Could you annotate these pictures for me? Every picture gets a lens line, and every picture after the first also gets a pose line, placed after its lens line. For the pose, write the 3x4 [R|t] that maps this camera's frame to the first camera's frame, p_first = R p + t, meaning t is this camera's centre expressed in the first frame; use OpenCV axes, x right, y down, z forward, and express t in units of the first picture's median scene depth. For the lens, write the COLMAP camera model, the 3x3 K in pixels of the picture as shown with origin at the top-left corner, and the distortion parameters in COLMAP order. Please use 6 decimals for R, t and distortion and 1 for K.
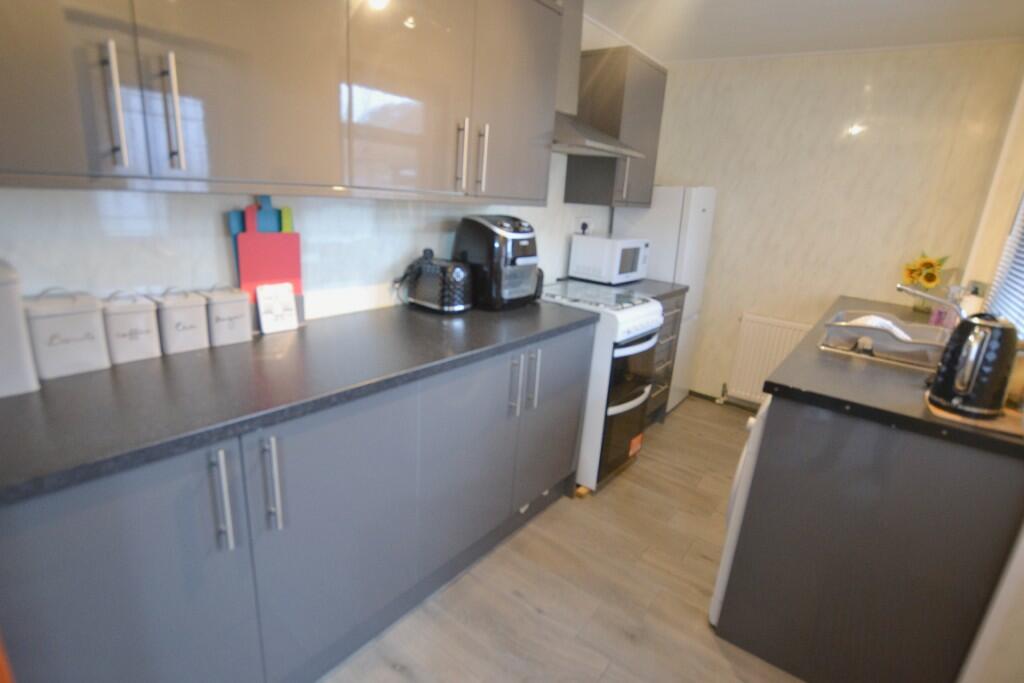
lens RADIAL K [[510.1, 0, 513.7], [0, 510.1, 346.2], [0, 0, 1]] dist [-0.027356, 0.002604]
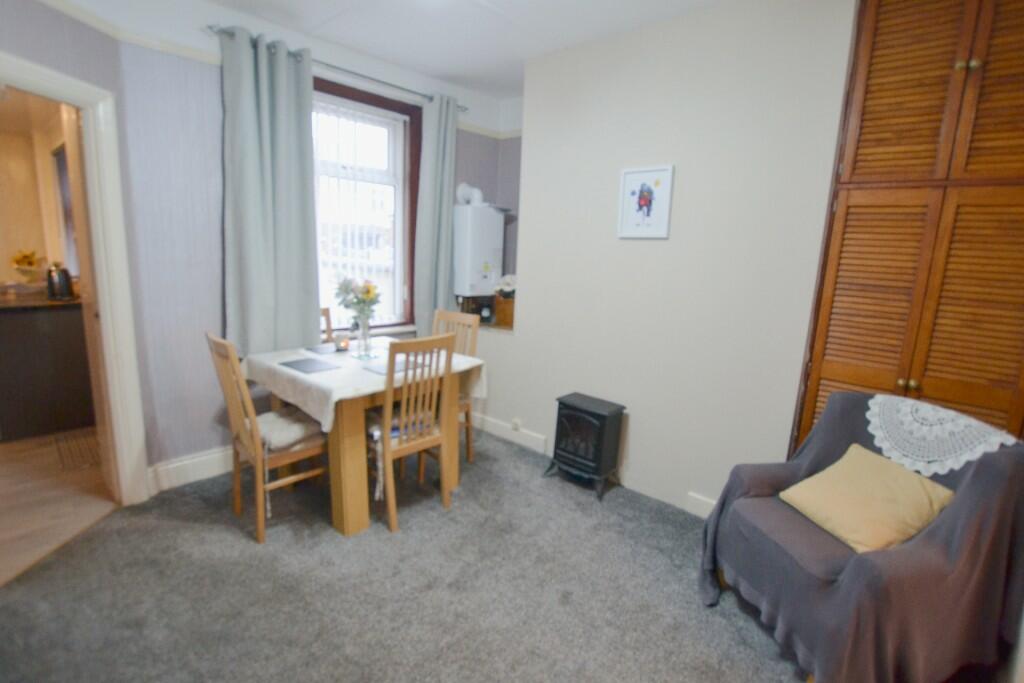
lens RADIAL K [[510.1, 0, 513.7], [0, 510.1, 346.2], [0, 0, 1]] dist [-0.027356, 0.002604]
pose [[0.108183, -0.250805, 0.961974, -0.984163], [0.258224, 0.941529, 0.216435, 0.259978], [-0.960009, 0.224990, 0.166621, -1.138980]]
